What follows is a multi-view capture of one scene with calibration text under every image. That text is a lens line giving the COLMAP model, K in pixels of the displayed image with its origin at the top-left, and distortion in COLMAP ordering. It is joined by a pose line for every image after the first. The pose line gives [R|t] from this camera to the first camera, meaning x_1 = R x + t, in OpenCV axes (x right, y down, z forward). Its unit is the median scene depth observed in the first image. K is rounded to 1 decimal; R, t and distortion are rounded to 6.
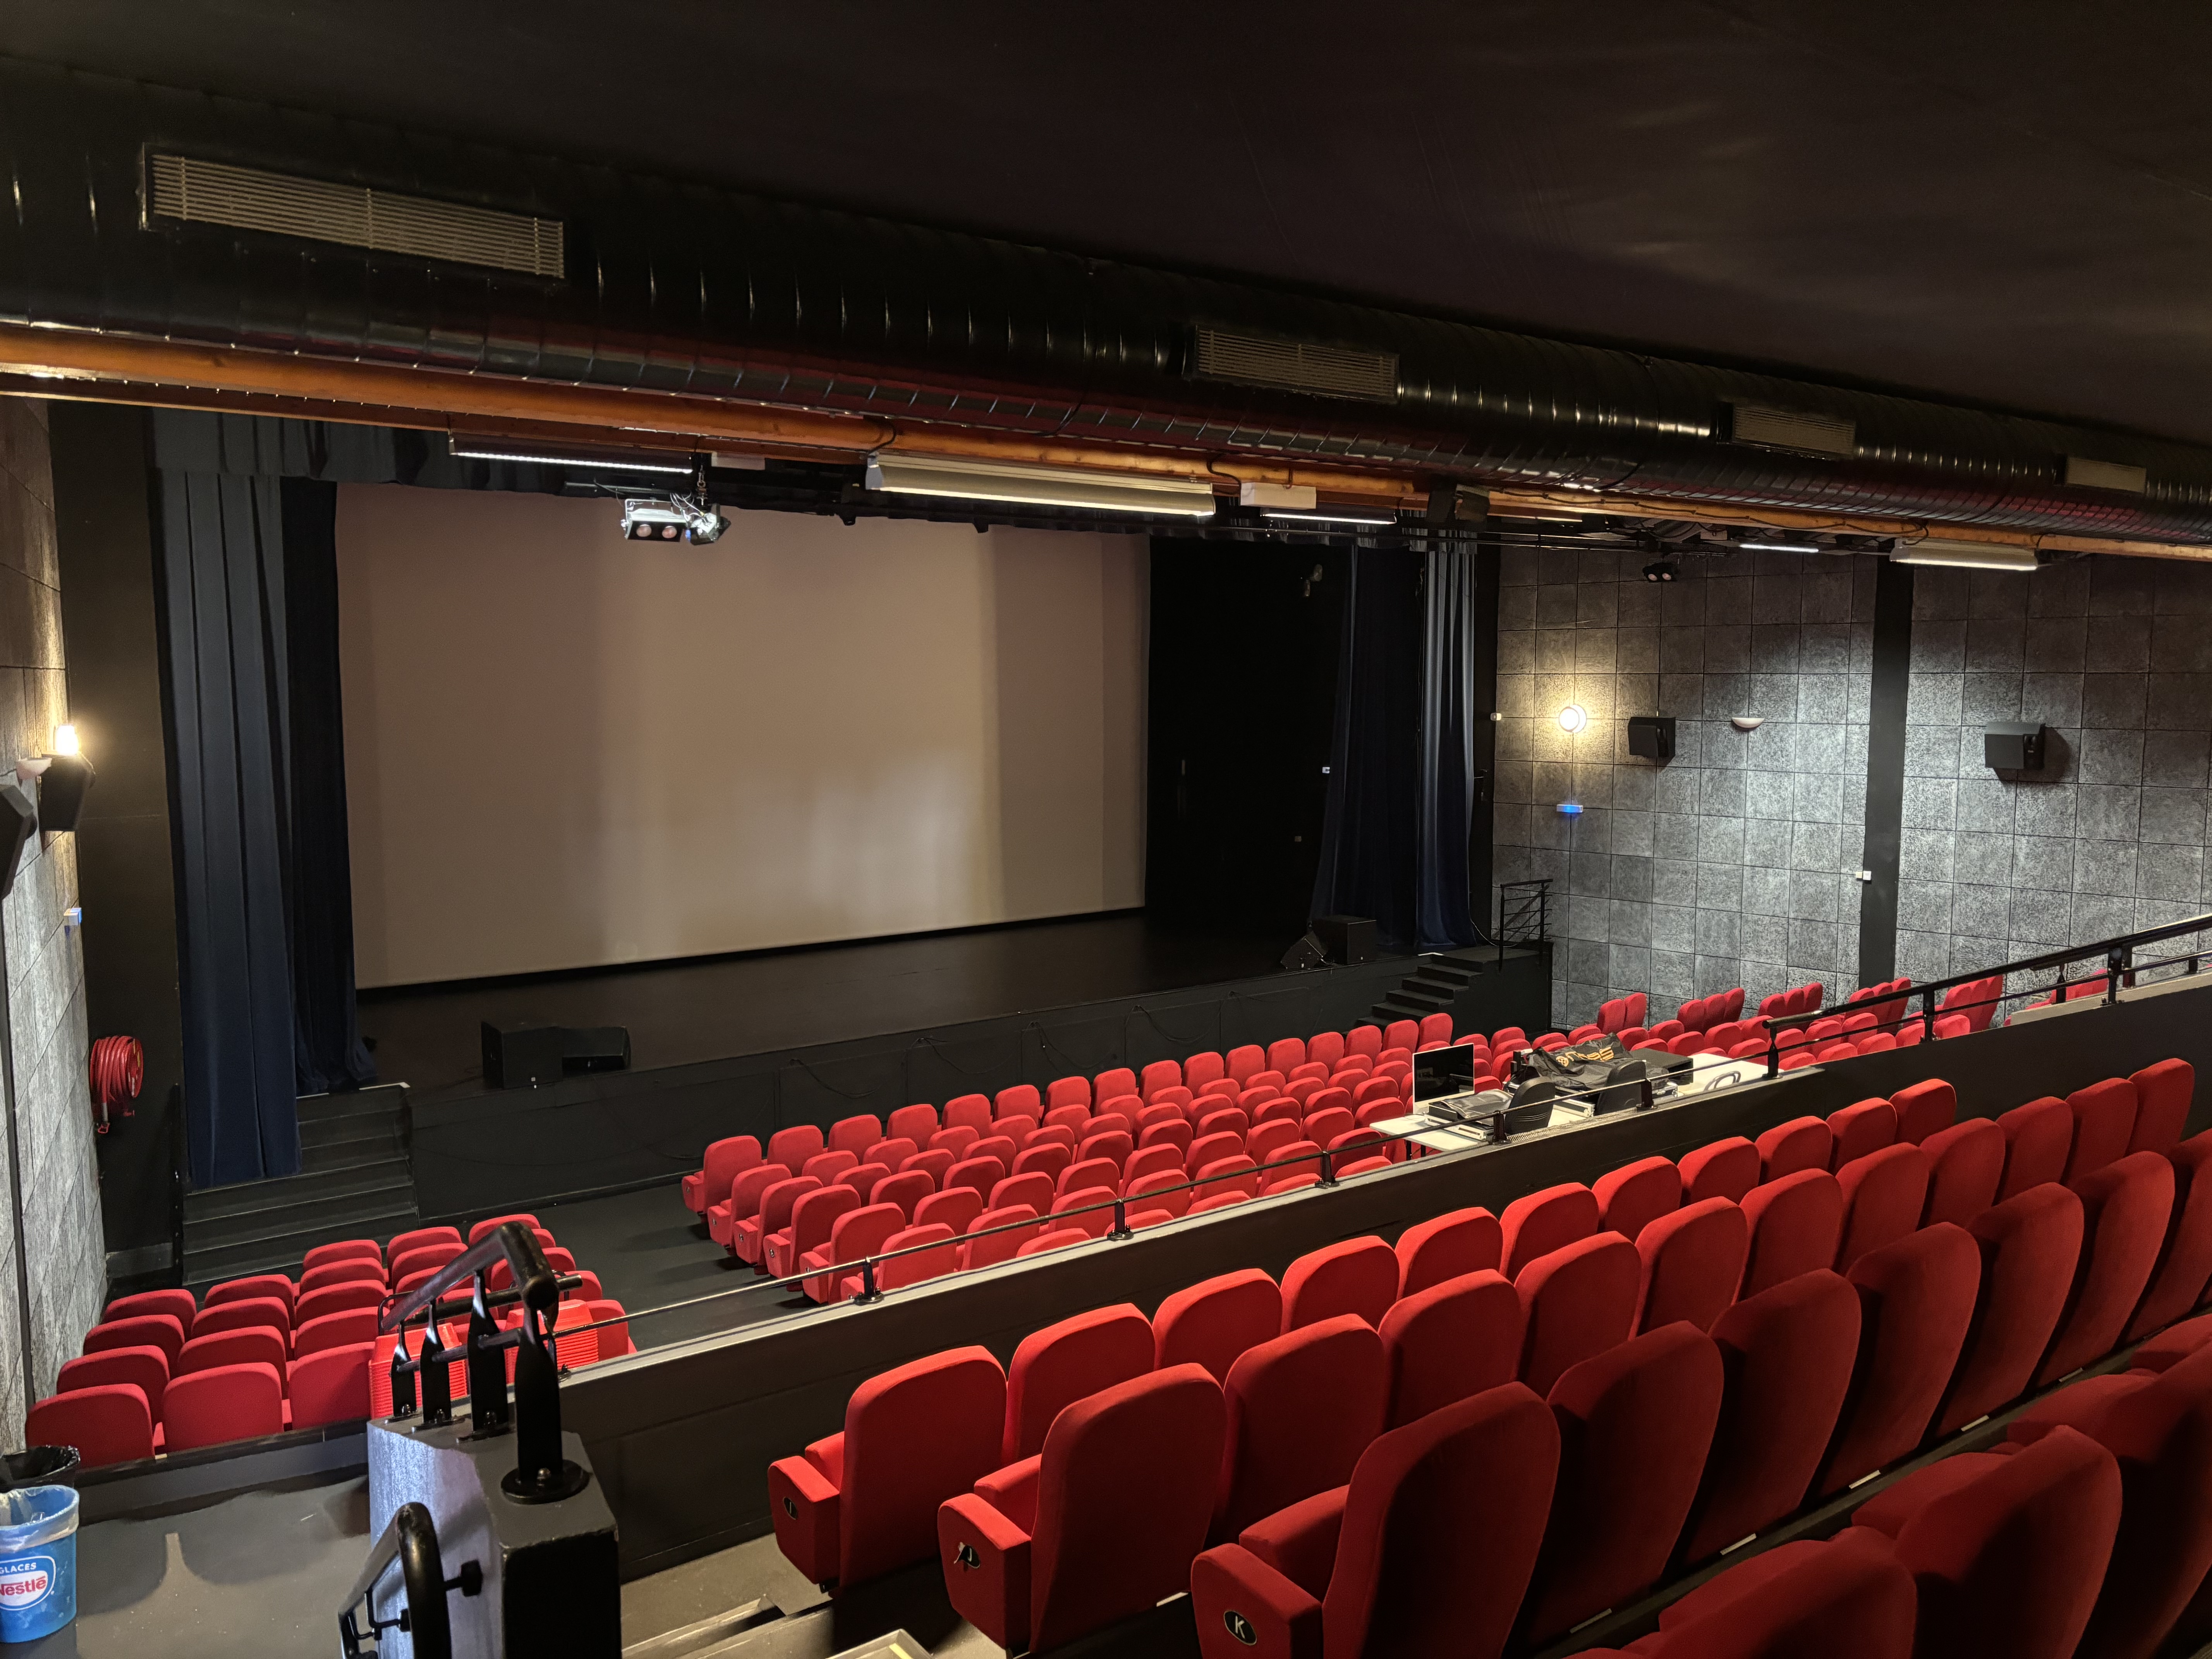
lens RADIAL K [[1693.8, 0, 1106.0], [0, 1693.8, 829.5], [0, 0, 1]] dist [0.060609, -0.088229]
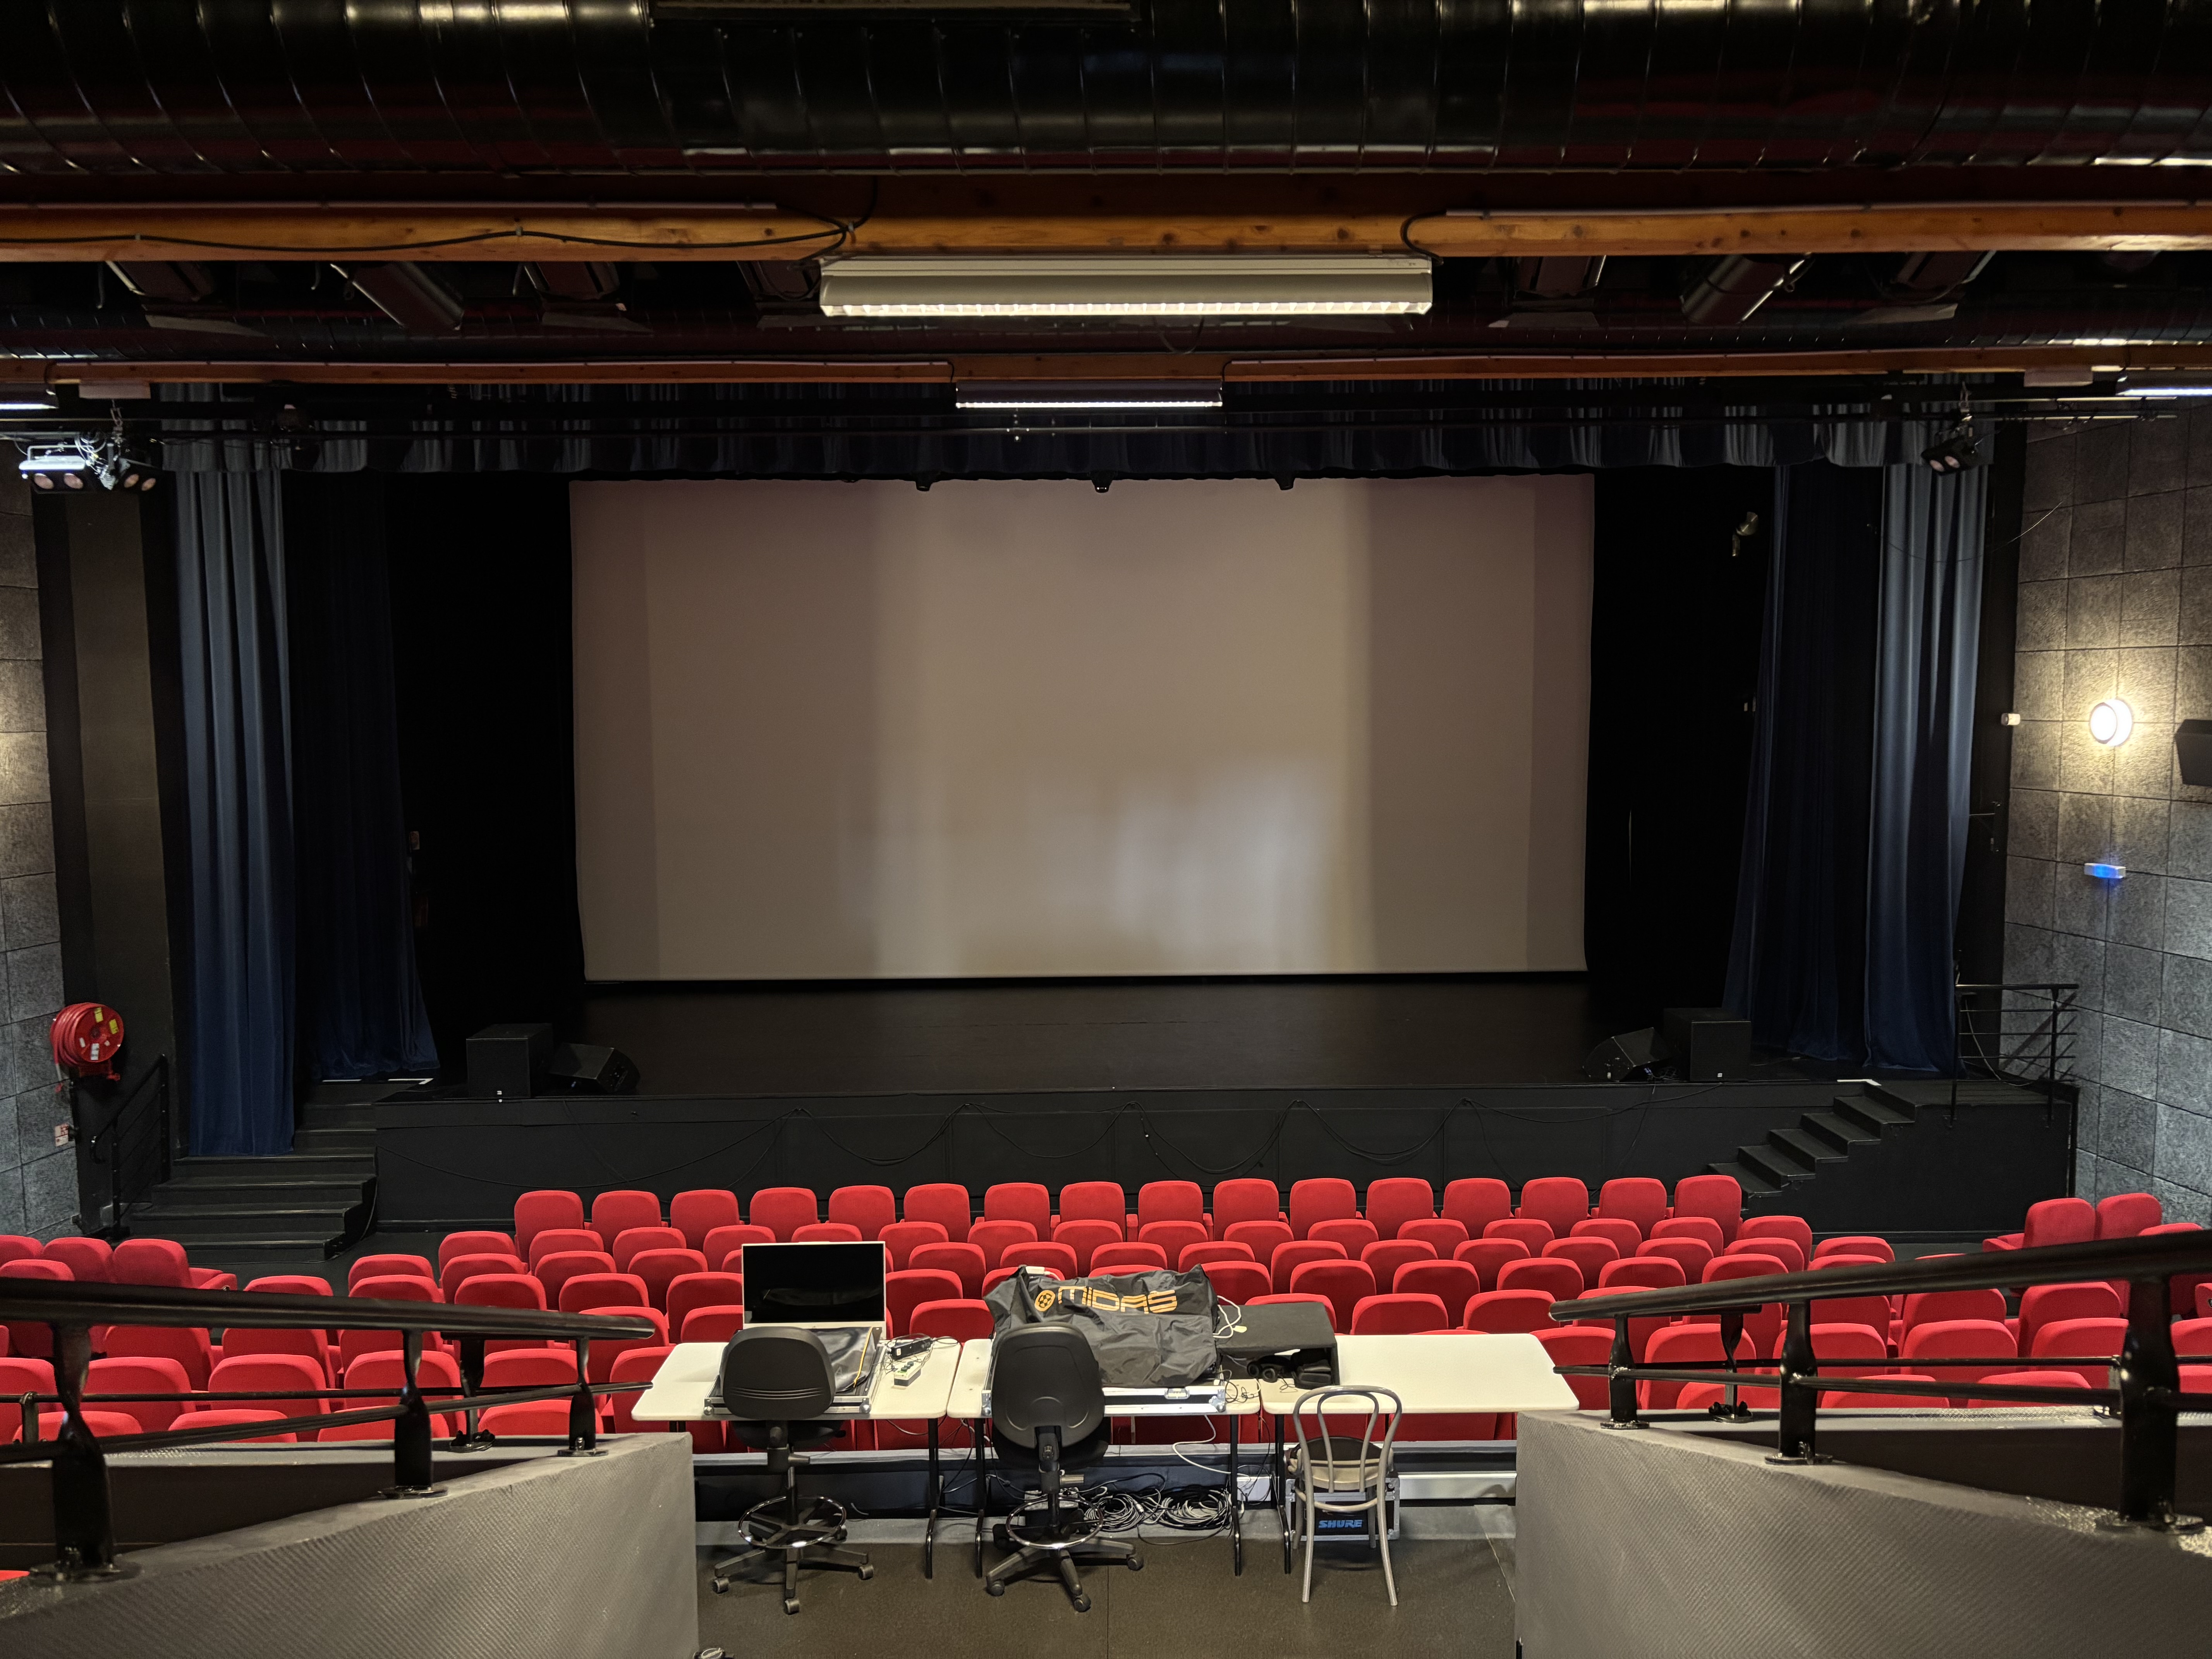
lens RADIAL K [[1693.8, 0, 1106.0], [0, 1693.8, 829.5], [0, 0, 1]] dist [0.060609, -0.088229]
pose [[0.814207, 0.041430, -0.579095, 0.333235], [-0.046759, 0.998890, 0.005720, -0.013791], [0.578689, 0.022421, 0.815240, 0.295420]]
